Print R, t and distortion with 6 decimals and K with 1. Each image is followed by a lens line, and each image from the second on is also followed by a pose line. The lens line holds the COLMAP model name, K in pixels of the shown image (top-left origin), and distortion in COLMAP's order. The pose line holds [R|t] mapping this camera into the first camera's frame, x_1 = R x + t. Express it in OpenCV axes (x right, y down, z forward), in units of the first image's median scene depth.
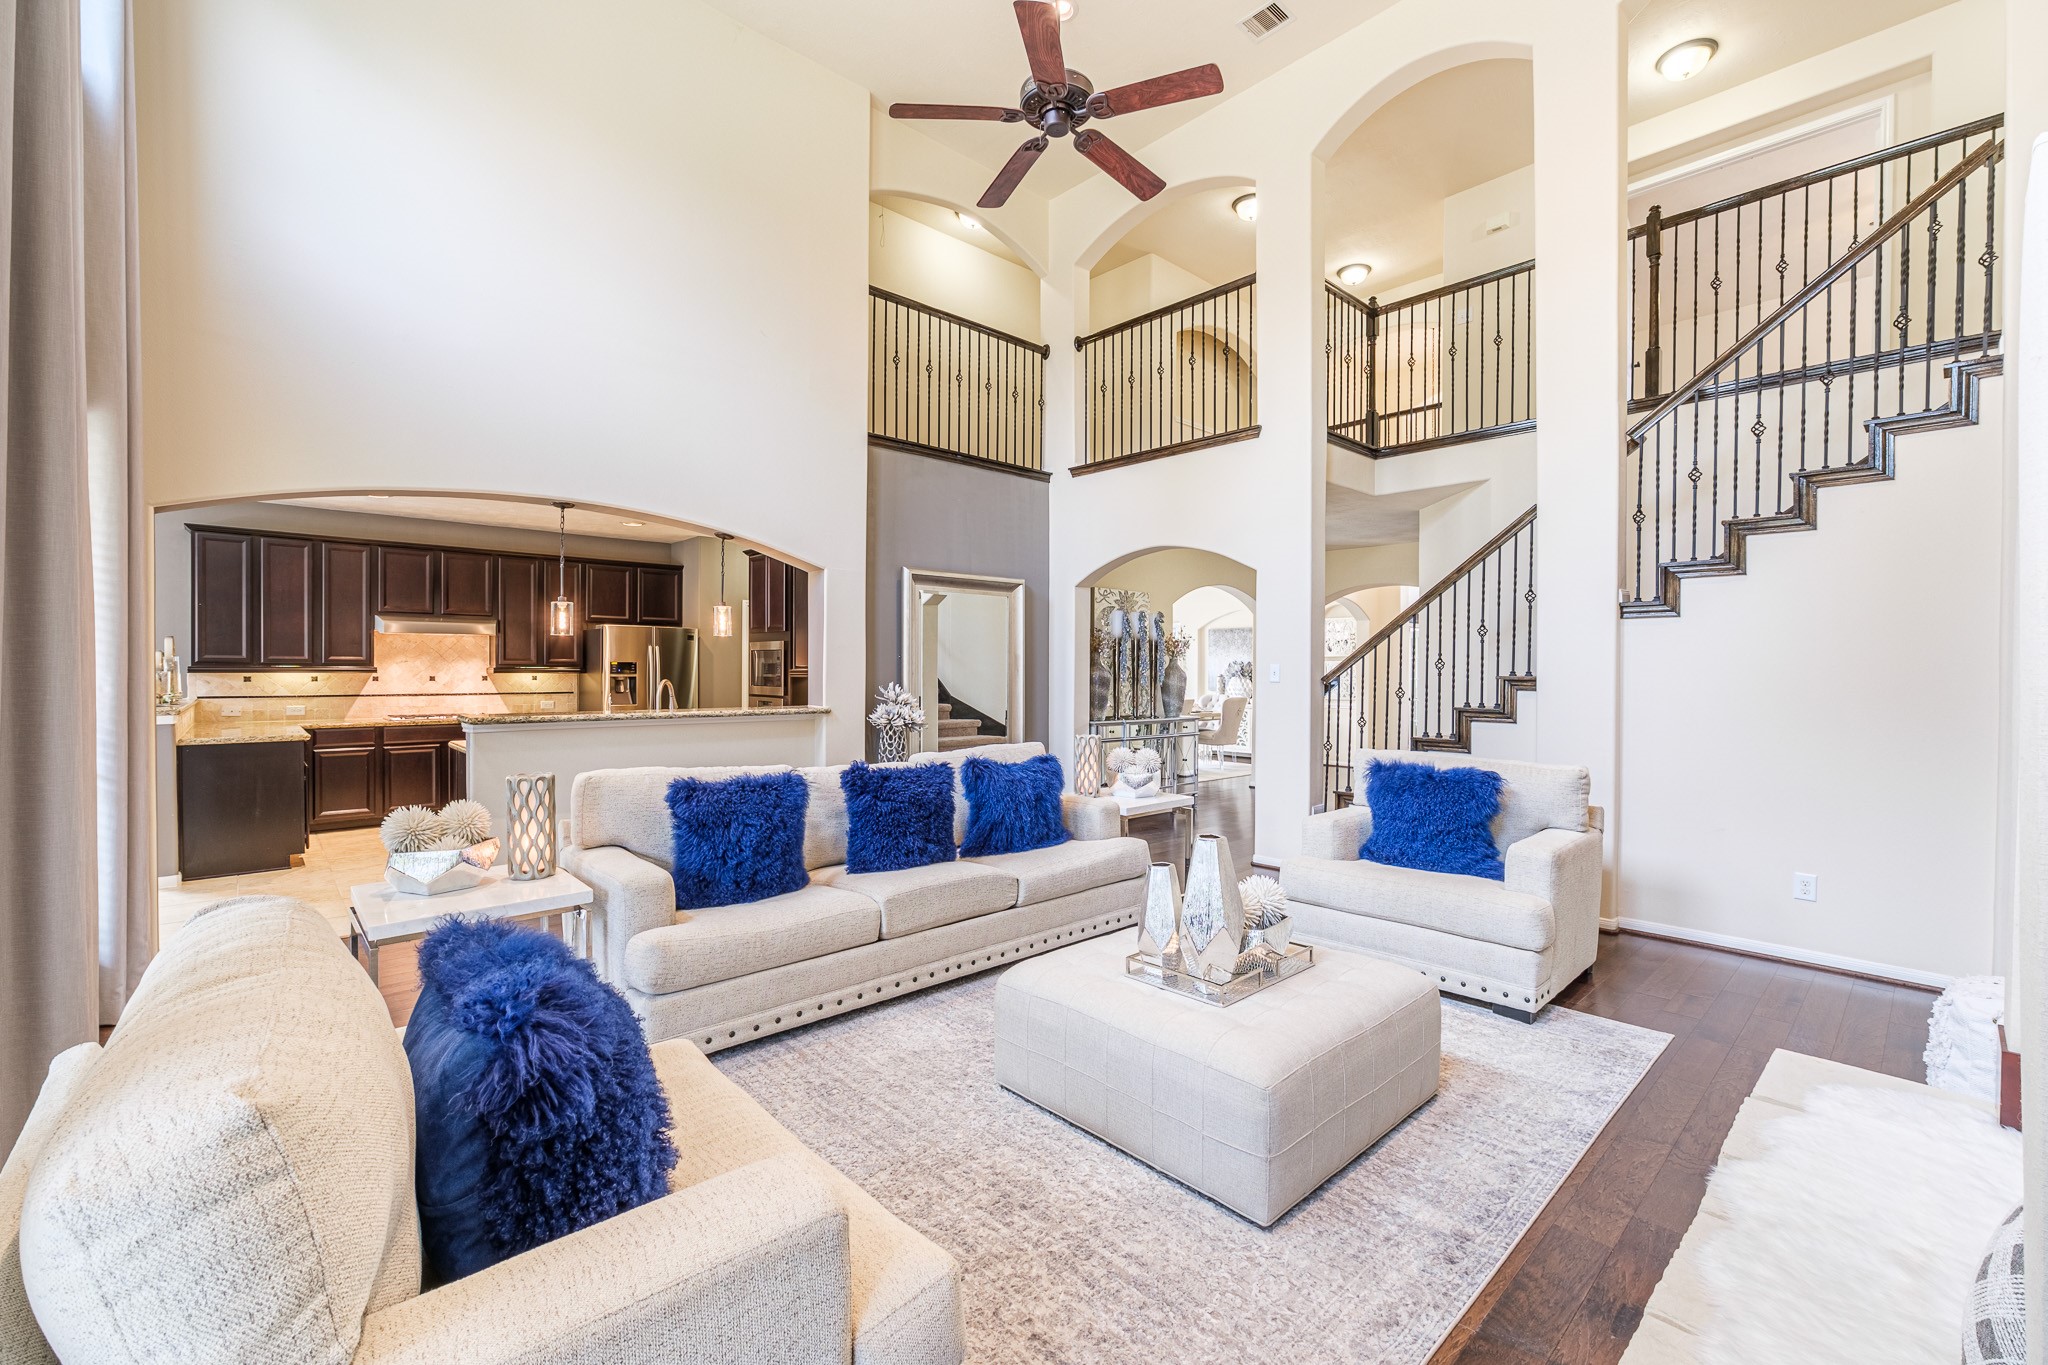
lens RADIAL K [[867.6, 0, 1036.7], [0, 867.6, 679.6], [0, 0, 1]] dist [0.001963, 0.001913]
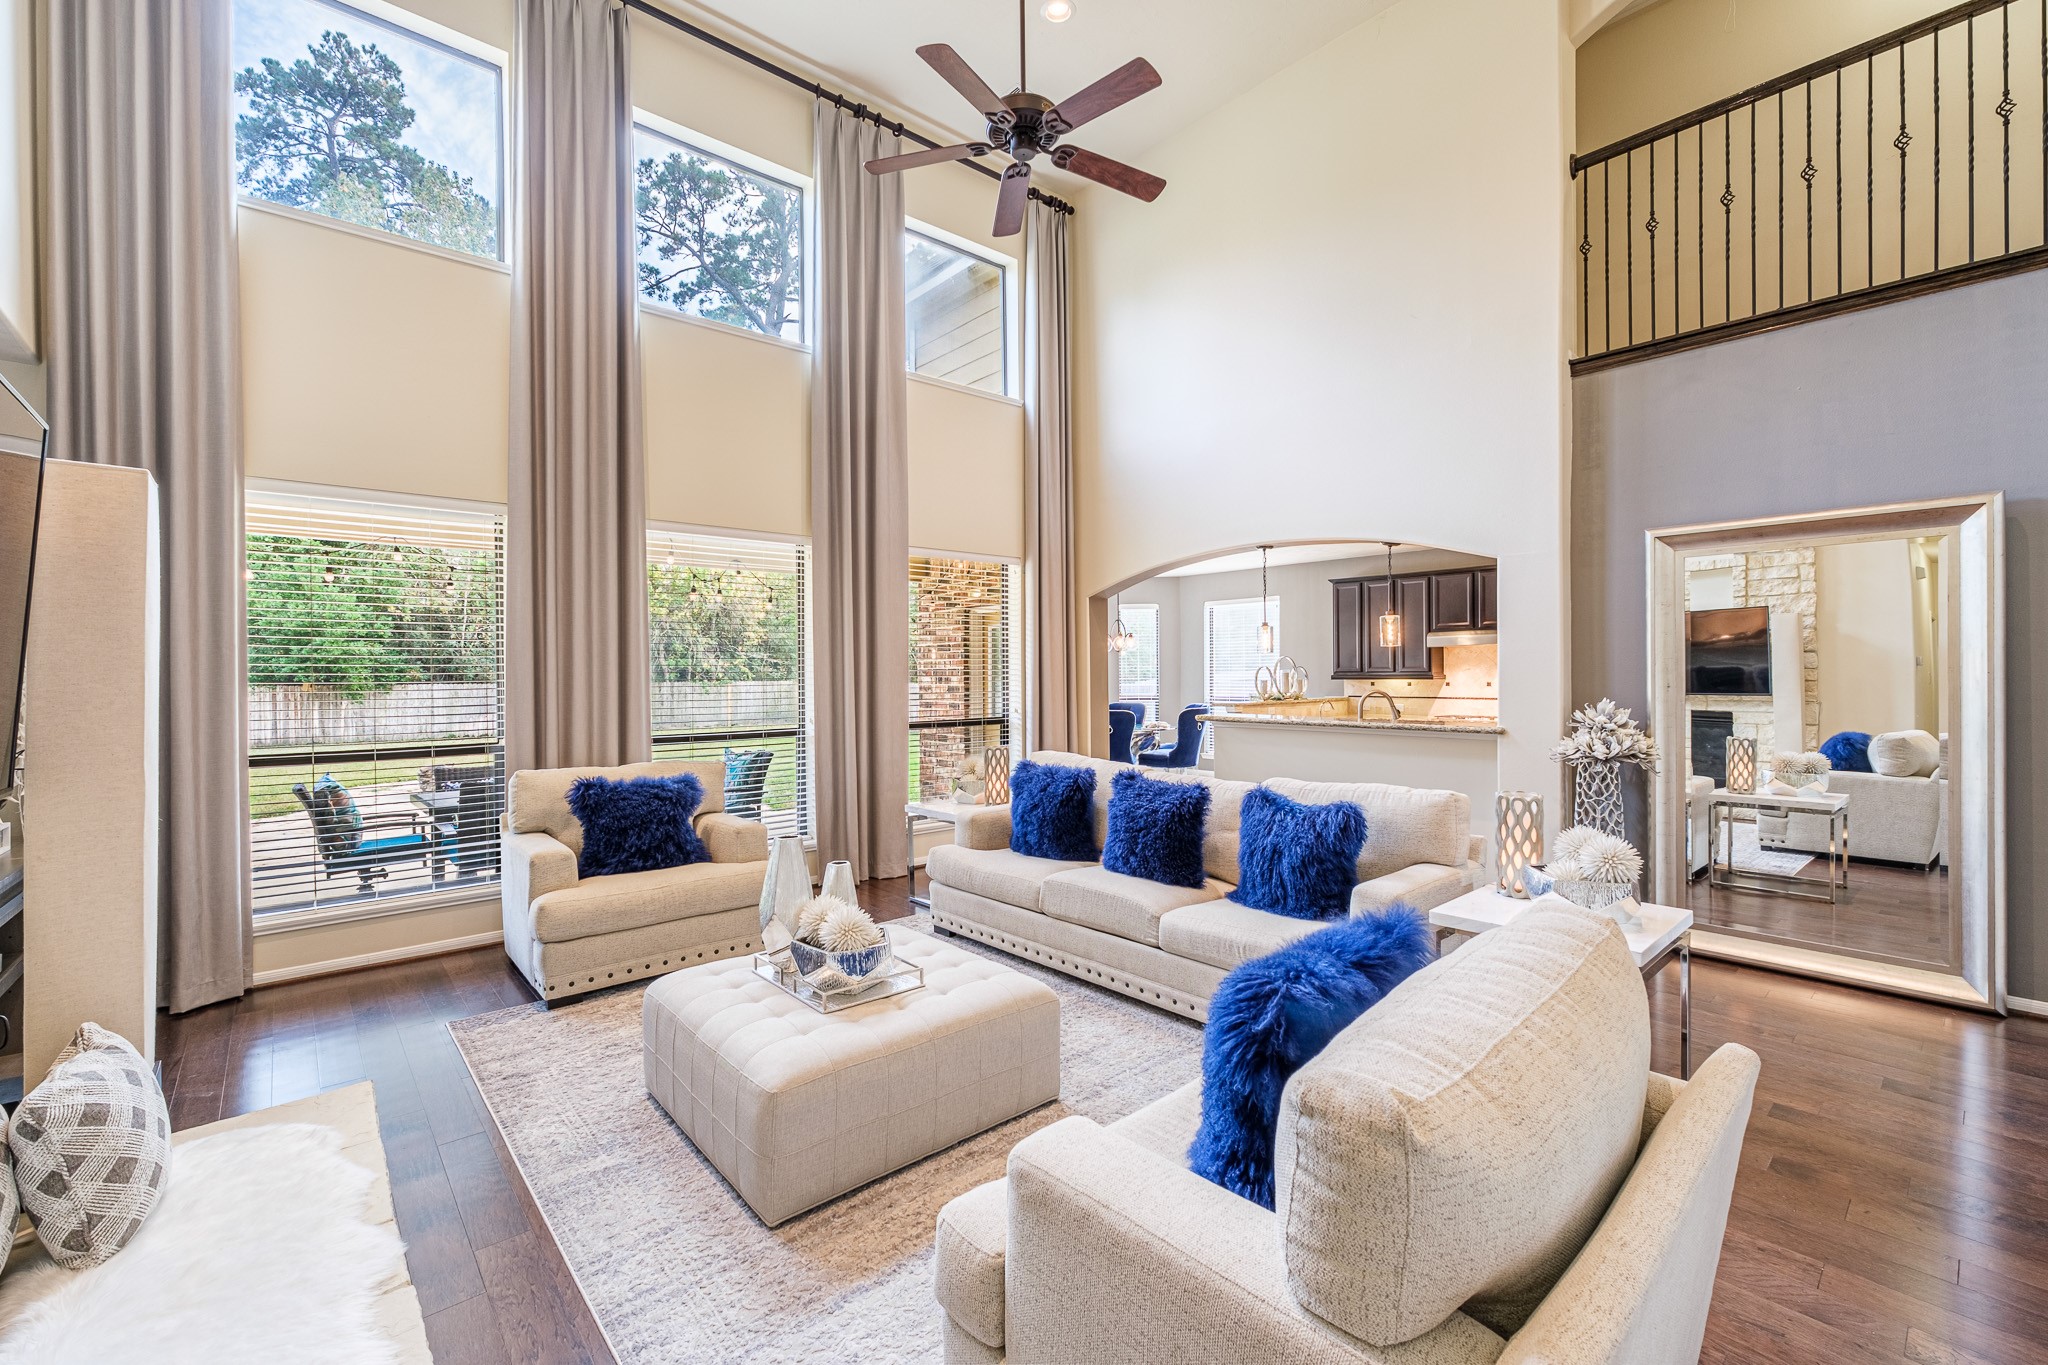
lens RADIAL K [[867.6, 0, 1018.9], [0, 867.6, 670.0], [0, 0, 1]] dist [0.001963, 0.001913]
pose [[-0.014629, -0.004941, -0.999881, 0.480183], [-0.005837, 0.999971, -0.004856, -0.011899], [0.999876, 0.005765, -0.014658, 0.470013]]
